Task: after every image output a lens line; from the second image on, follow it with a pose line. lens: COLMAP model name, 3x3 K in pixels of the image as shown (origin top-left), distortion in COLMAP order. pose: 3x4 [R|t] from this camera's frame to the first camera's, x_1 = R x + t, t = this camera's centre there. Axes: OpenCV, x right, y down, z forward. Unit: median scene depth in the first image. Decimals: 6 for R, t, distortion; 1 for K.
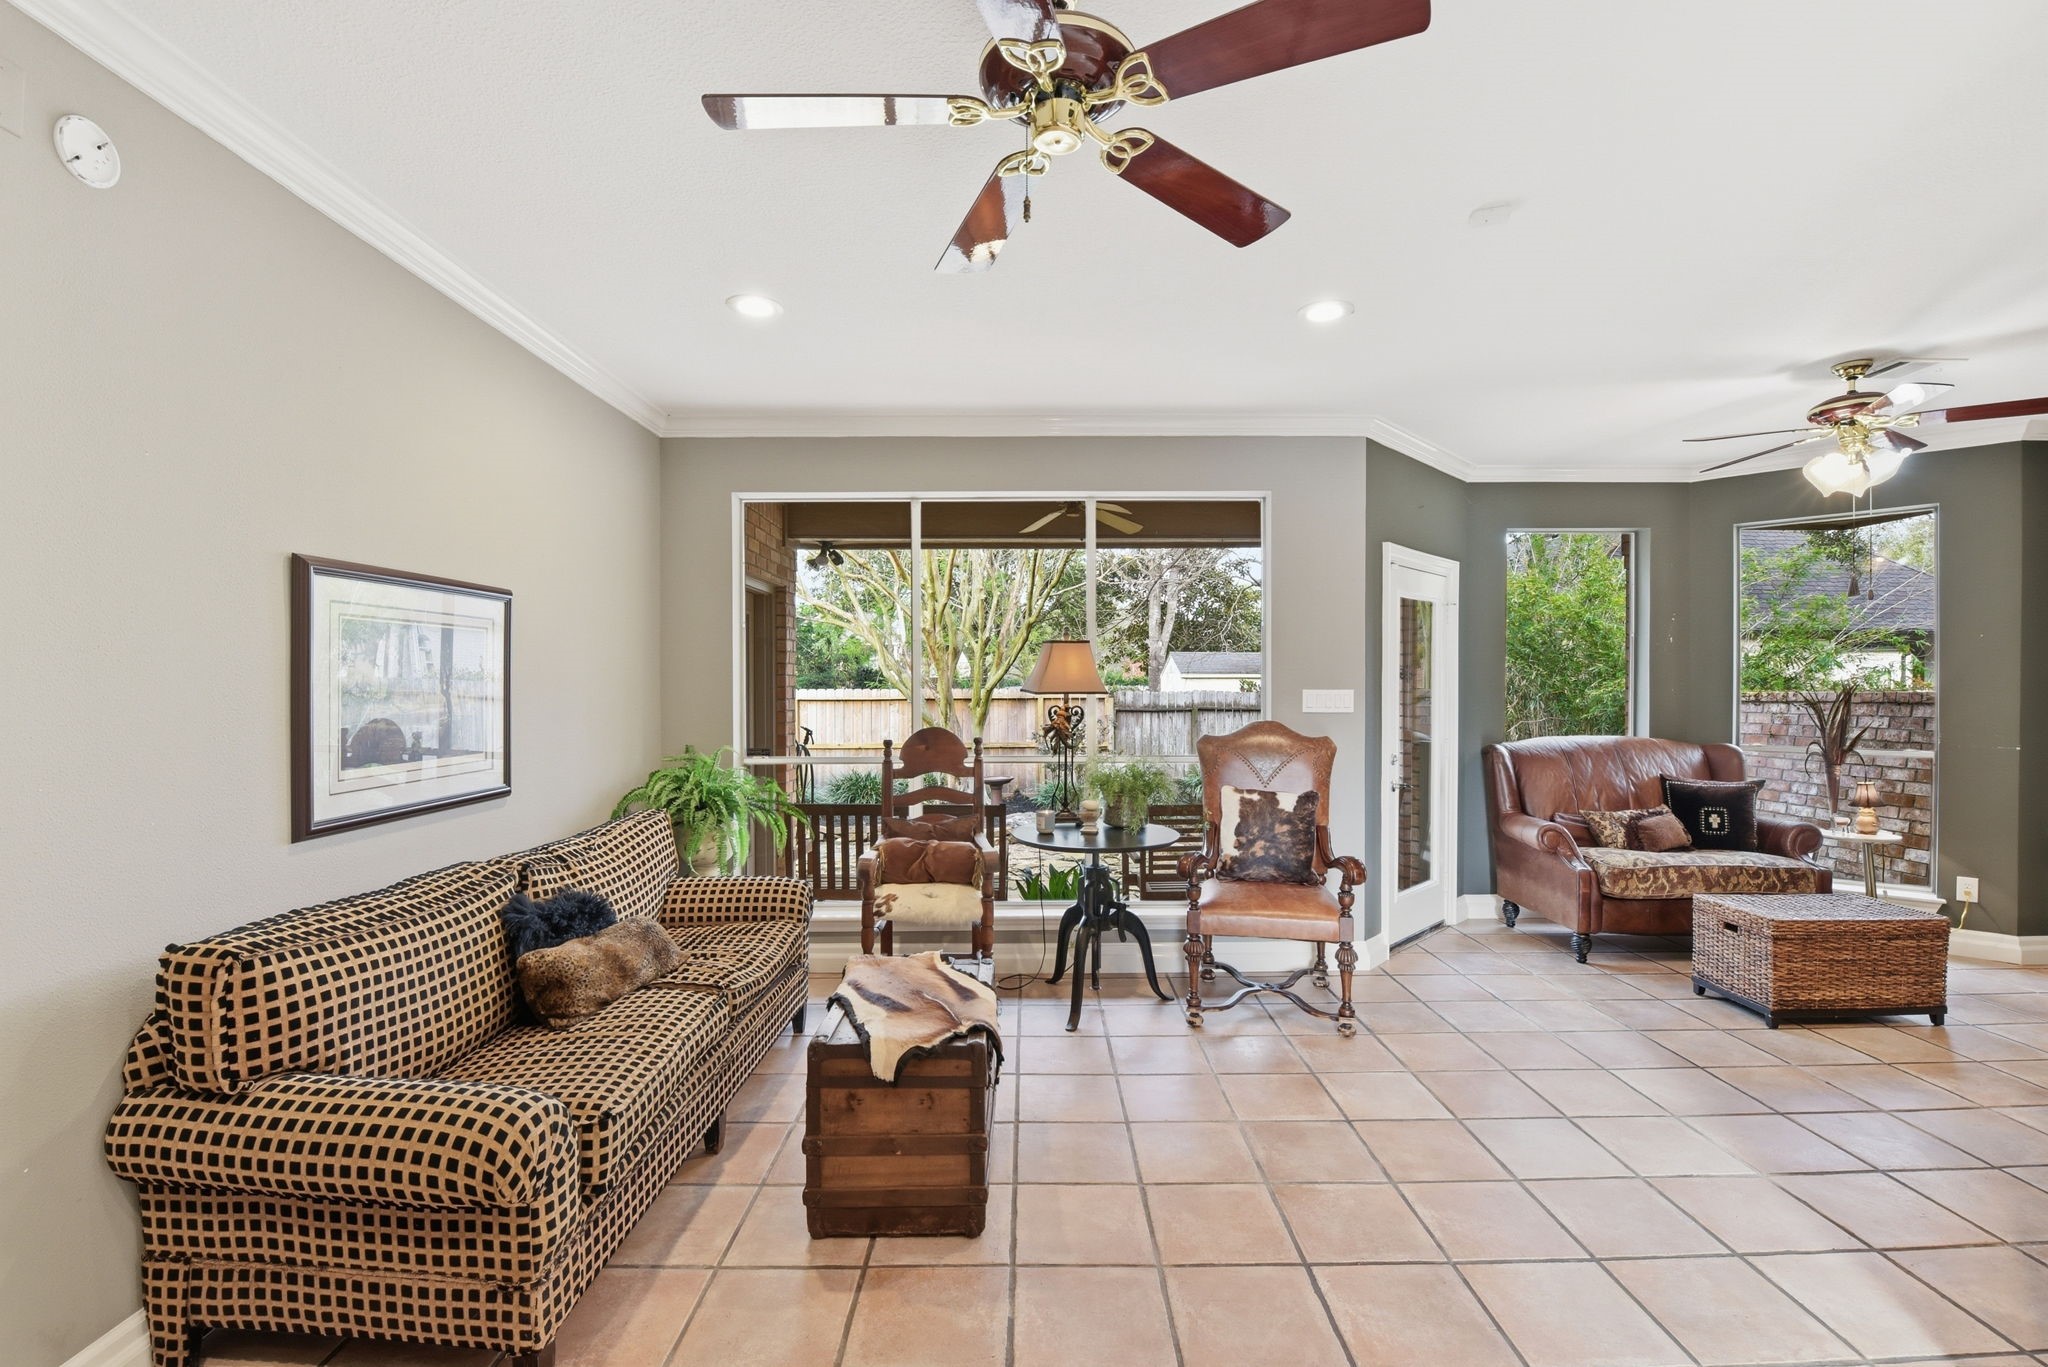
lens RADIAL K [[889.2, 0, 1027.2], [0, 889.2, 692.9], [0, 0, 1]] dist [-0.017501, -0.003200]
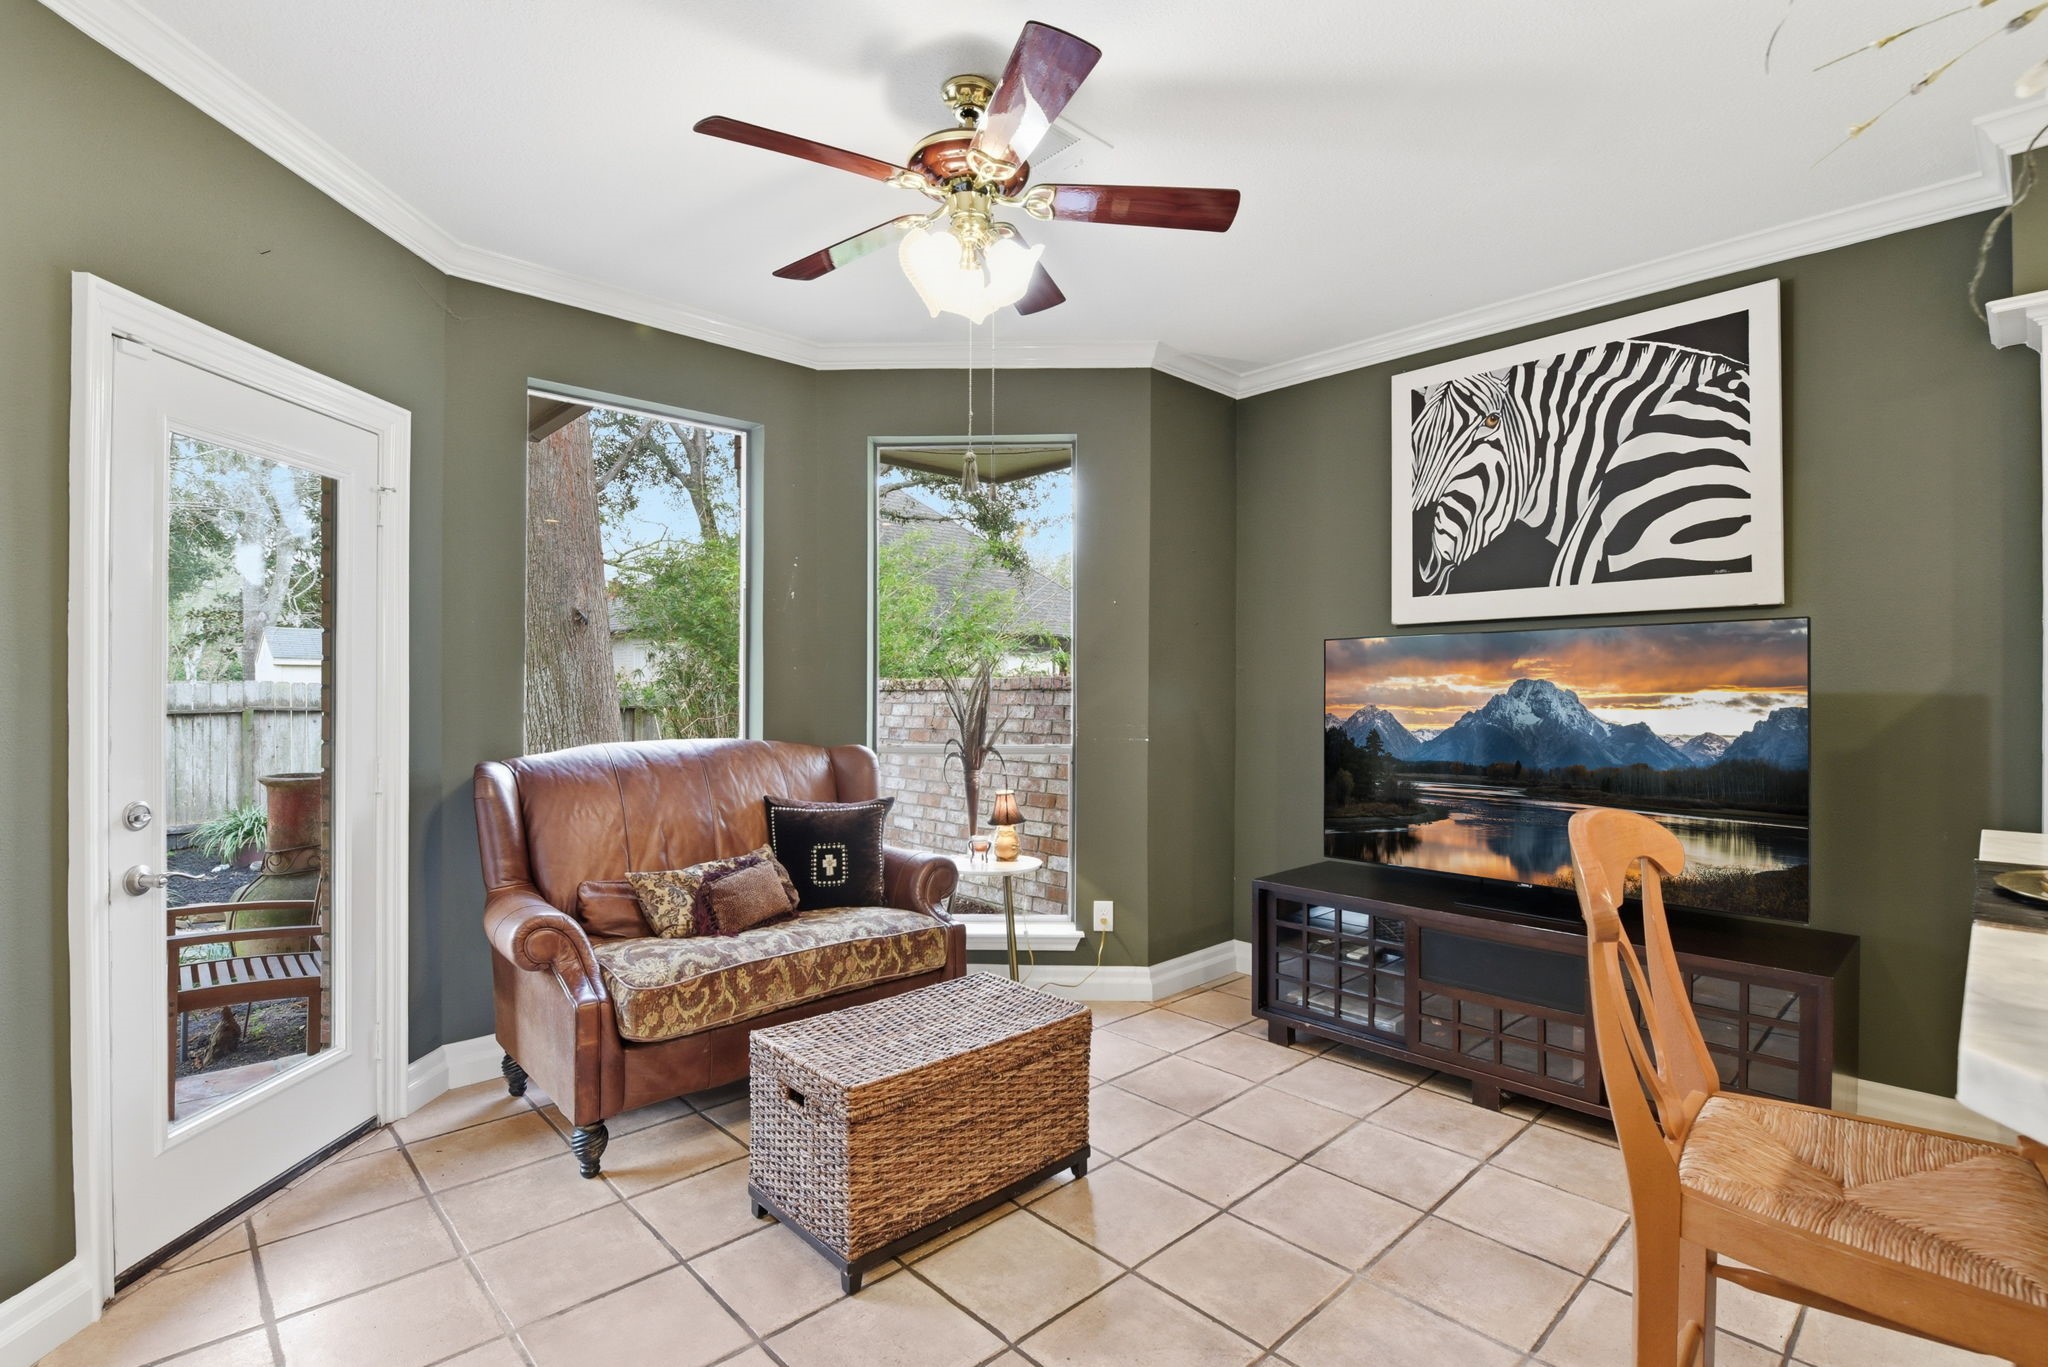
lens RADIAL K [[933.8, 0, 1026.3], [0, 933.8, 689.5], [0, 0, 1]] dist [-0.013853, -0.000974]
pose [[0.726917, 0.000524, 0.686725, 0.434750], [0.001836, 0.999995, -0.002707, 0.017844], [-0.686723, 0.003228, 0.726912, 0.414748]]
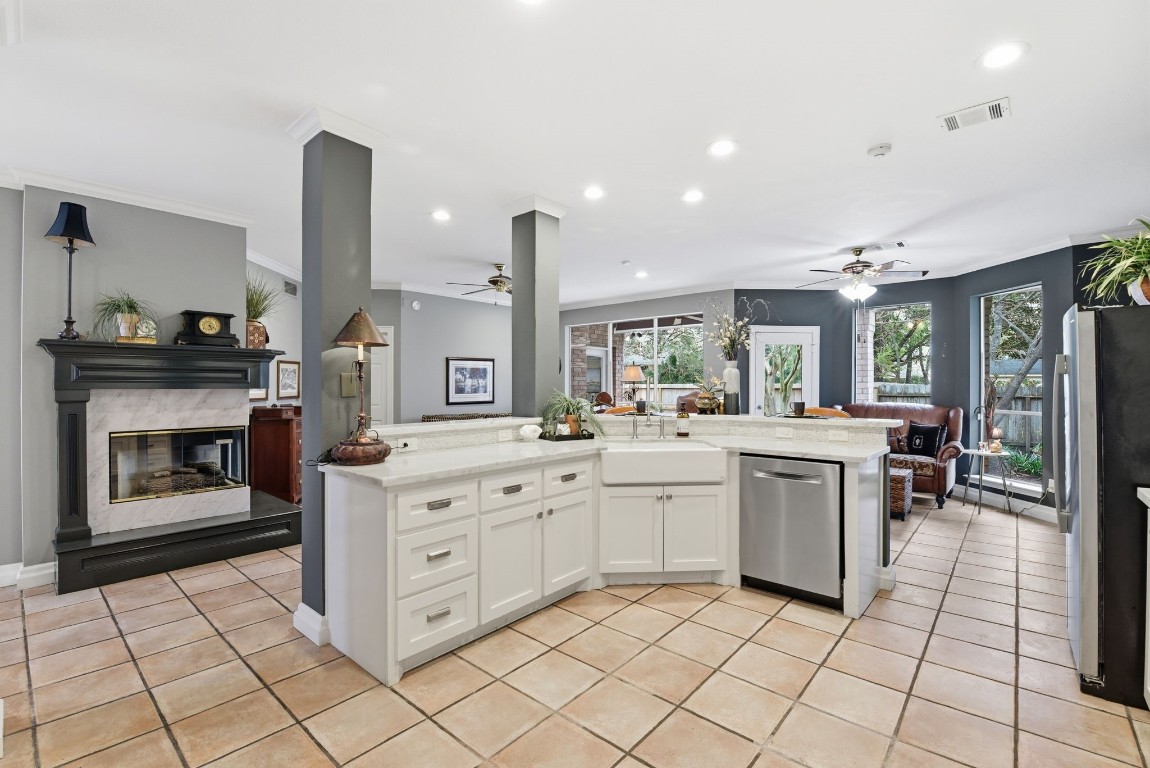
lens RADIAL K [[499.3, 0, 572.1], [0, 499.3, 382.2], [0, 0, 1]] dist [-0.017501, -0.003200]
pose [[0.752598, -0.000664, -0.658479, 0.993479], [-0.006947, 0.999936, -0.008948, 0.018468], [0.658443, 0.011309, 0.752546, -0.482418]]
